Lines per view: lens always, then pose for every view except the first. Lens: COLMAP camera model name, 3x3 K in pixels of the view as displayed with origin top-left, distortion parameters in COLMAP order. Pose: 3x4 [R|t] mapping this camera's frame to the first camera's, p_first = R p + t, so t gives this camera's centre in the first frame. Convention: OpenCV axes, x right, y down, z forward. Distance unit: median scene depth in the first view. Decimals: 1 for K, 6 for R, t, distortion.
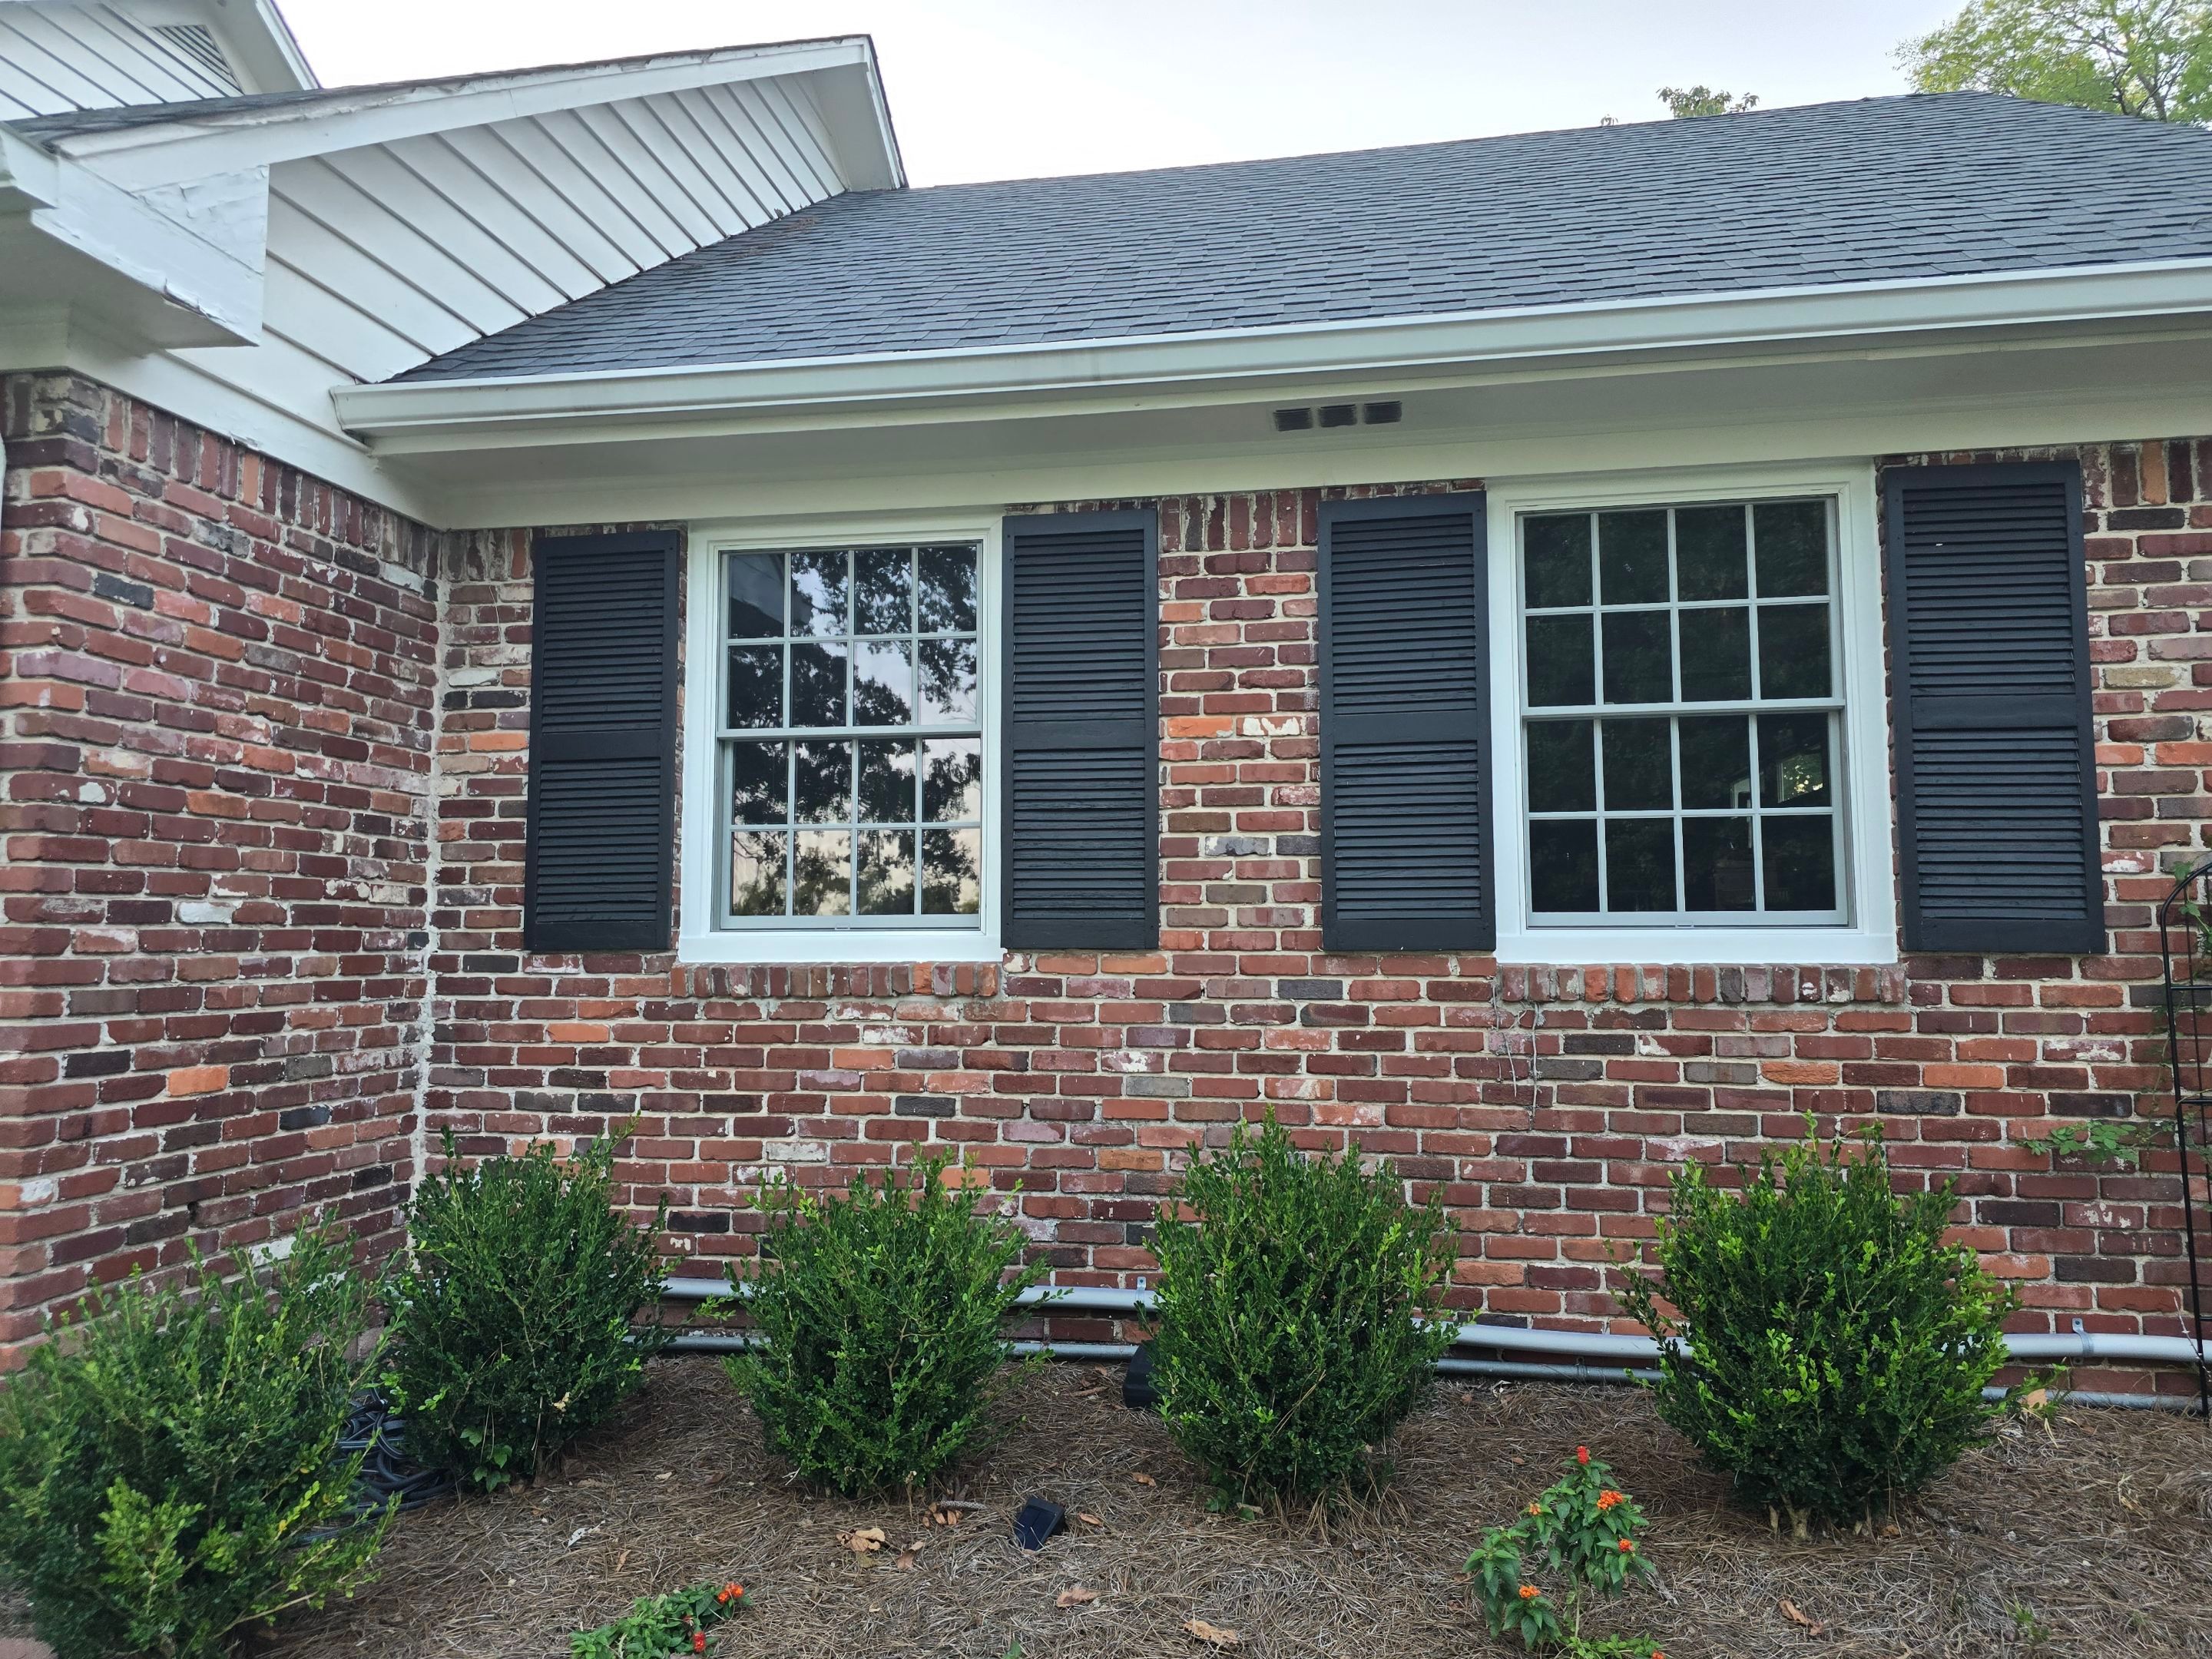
lens RADIAL K [[1411.3, 0, 1106.0], [0, 1411.3, 829.5], [0, 0, 1]] dist [0.049138, -0.003063]
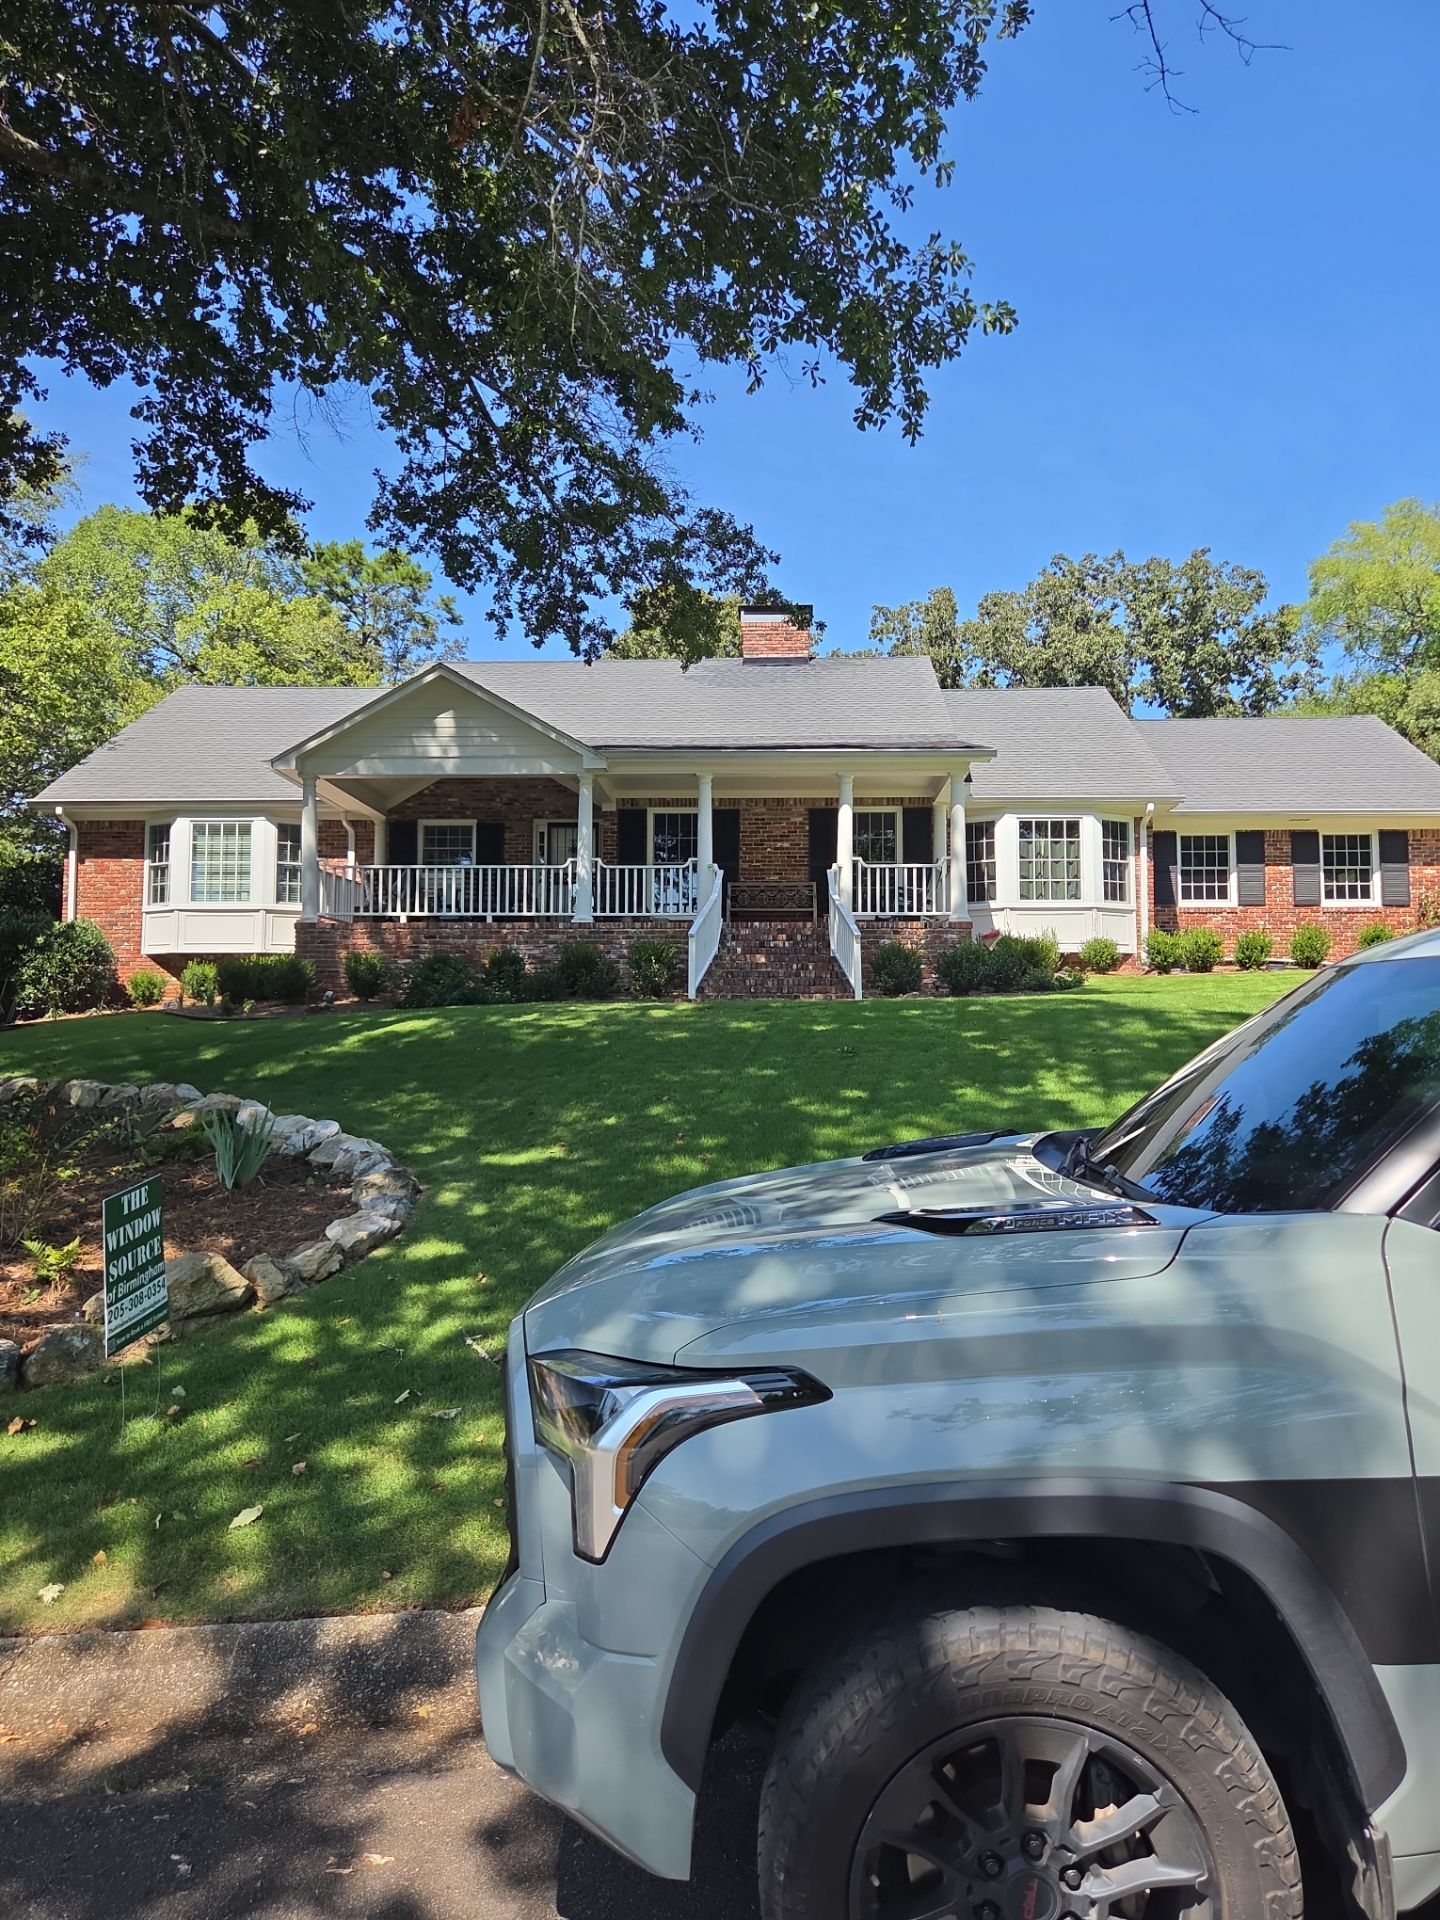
lens RADIAL K [[1260.8, 0, 713.8], [0, 1260.8, 952.9], [0, 0, 1]] dist [0.036932, -0.000911]
pose [[0.993996, 0.015249, 0.108352, -2.936189], [-0.015441, 0.999880, 0.000932, 0.327877], [-0.108325, -0.002599, 0.994112, -4.216606]]
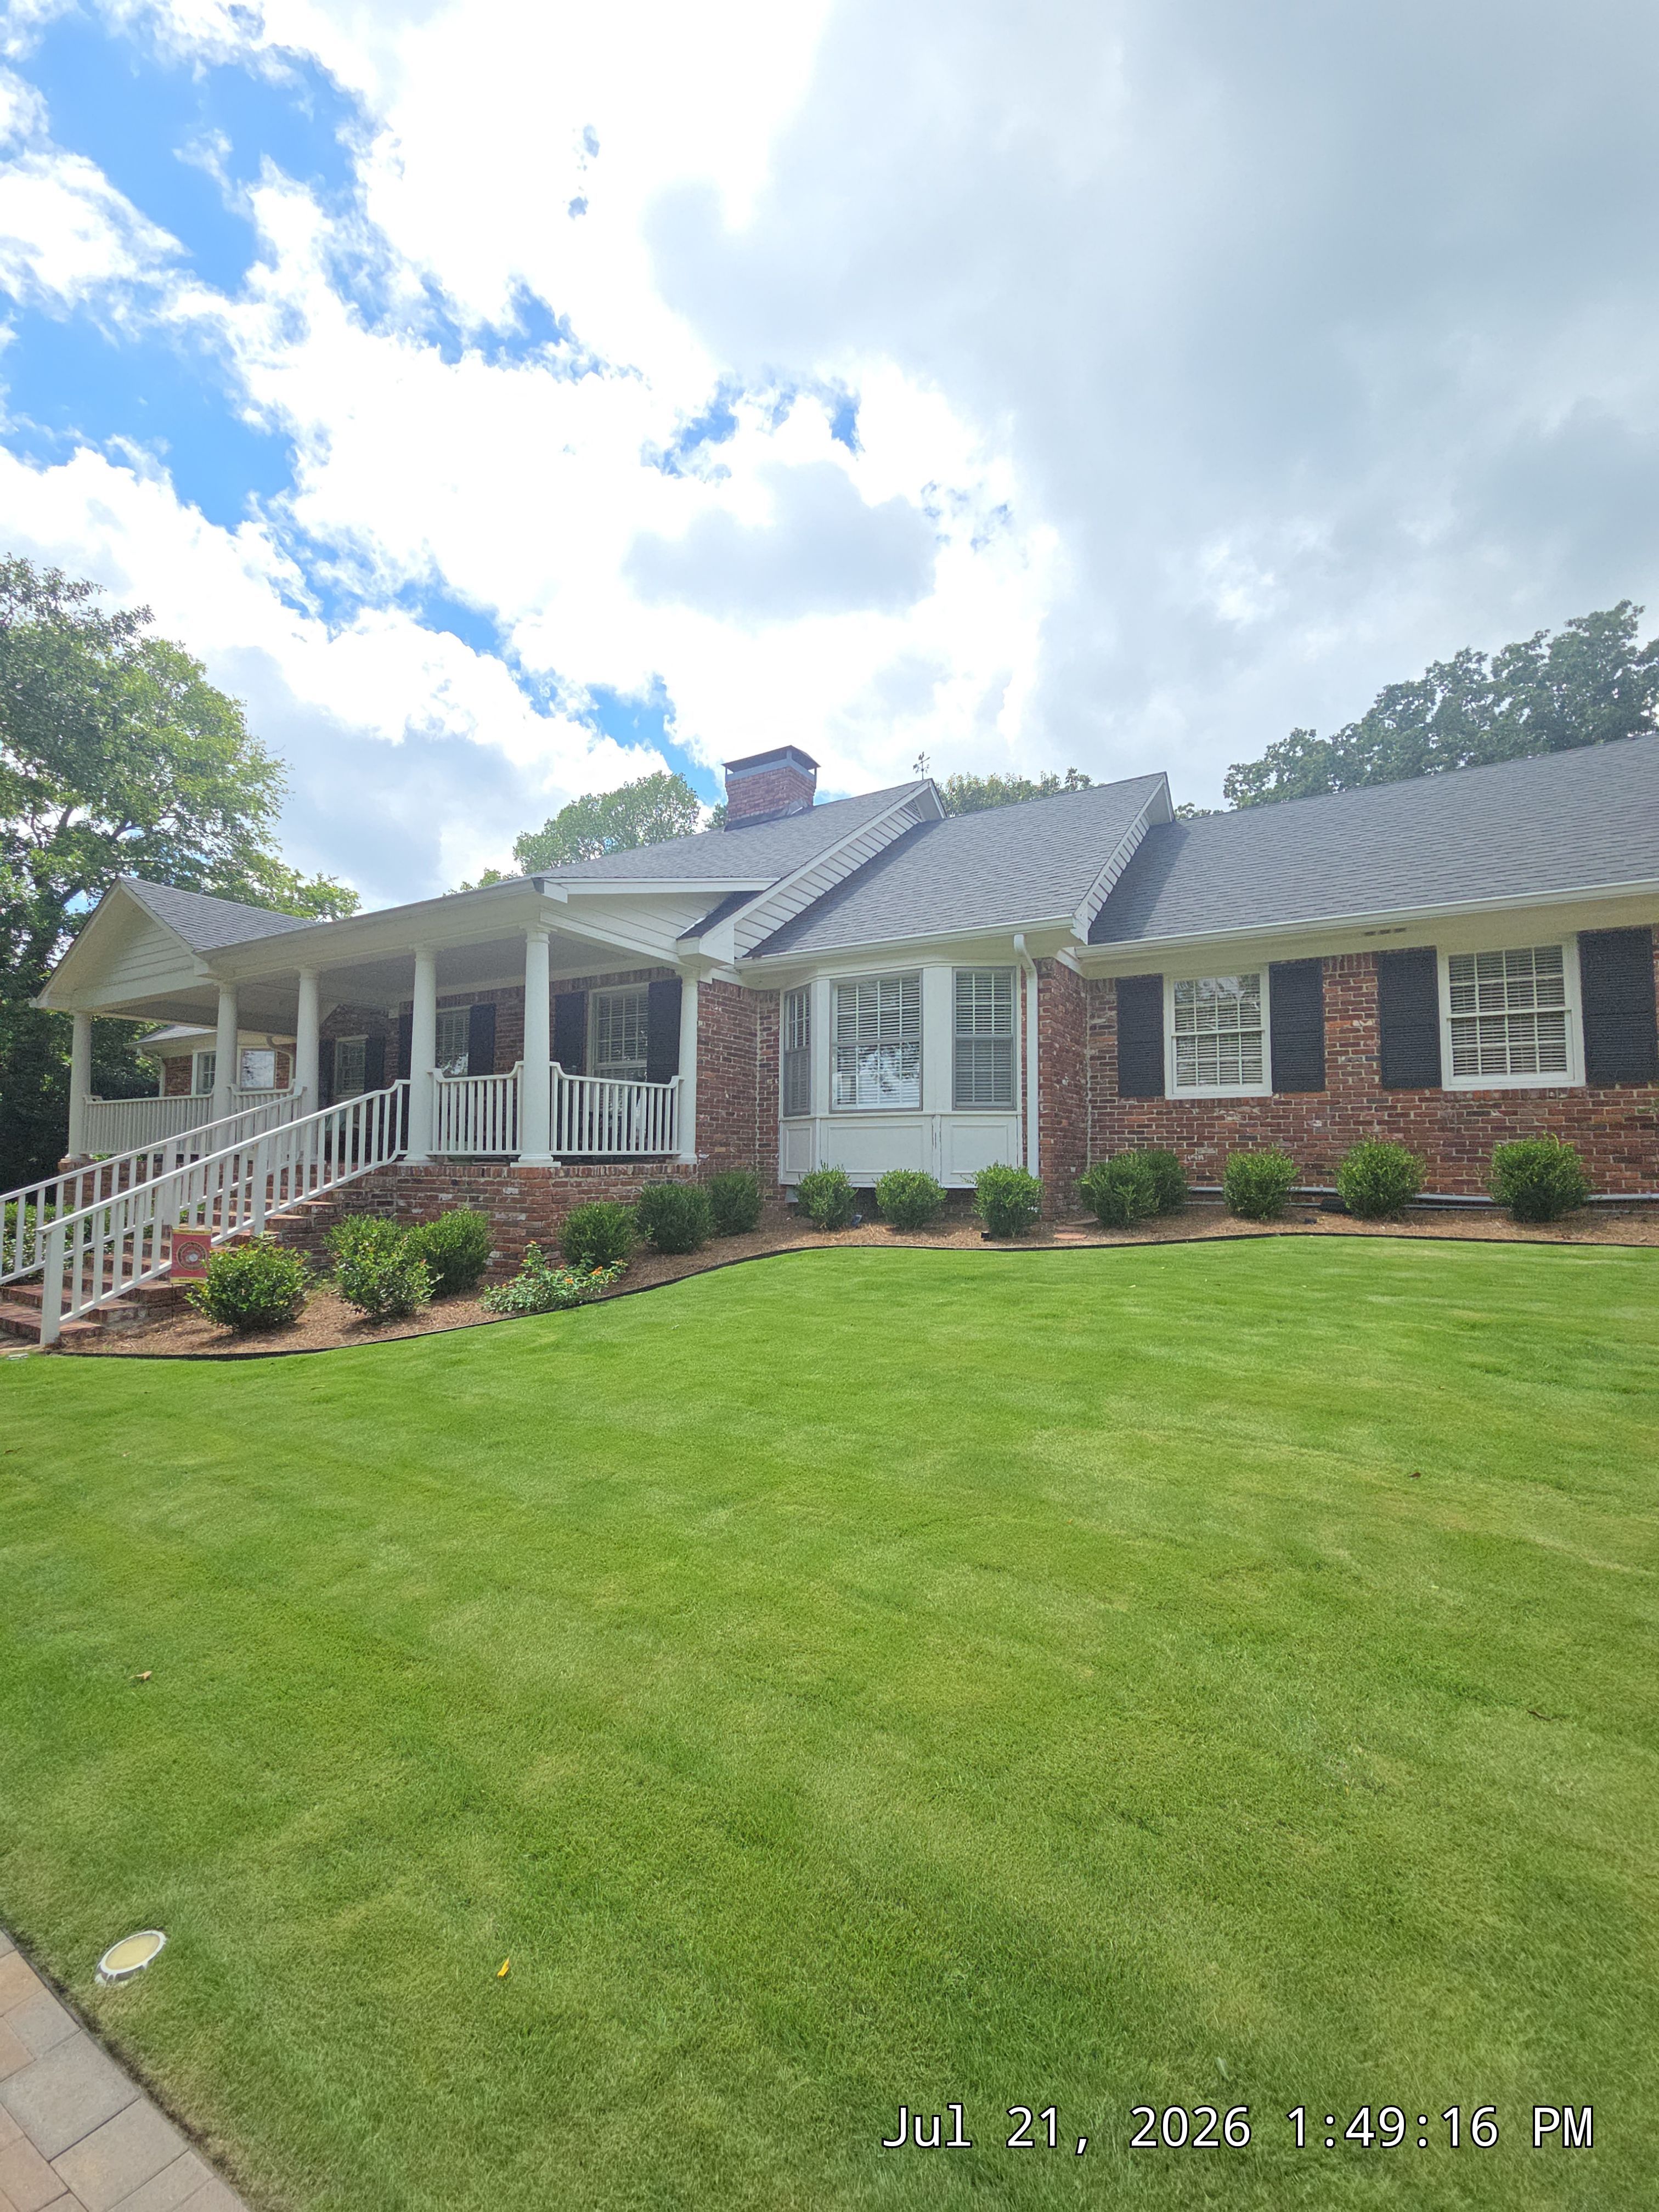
lens RADIAL K [[887.7, 0, 824.7], [0, 887.7, 1111.7], [0, 0, 1]] dist [0.005131, -0.000057]
pose [[0.930810, -0.015135, -0.365190, -0.304296], [0.022106, 0.999644, 0.014914, 0.077708], [0.364835, -0.021955, 0.930813, -1.438362]]
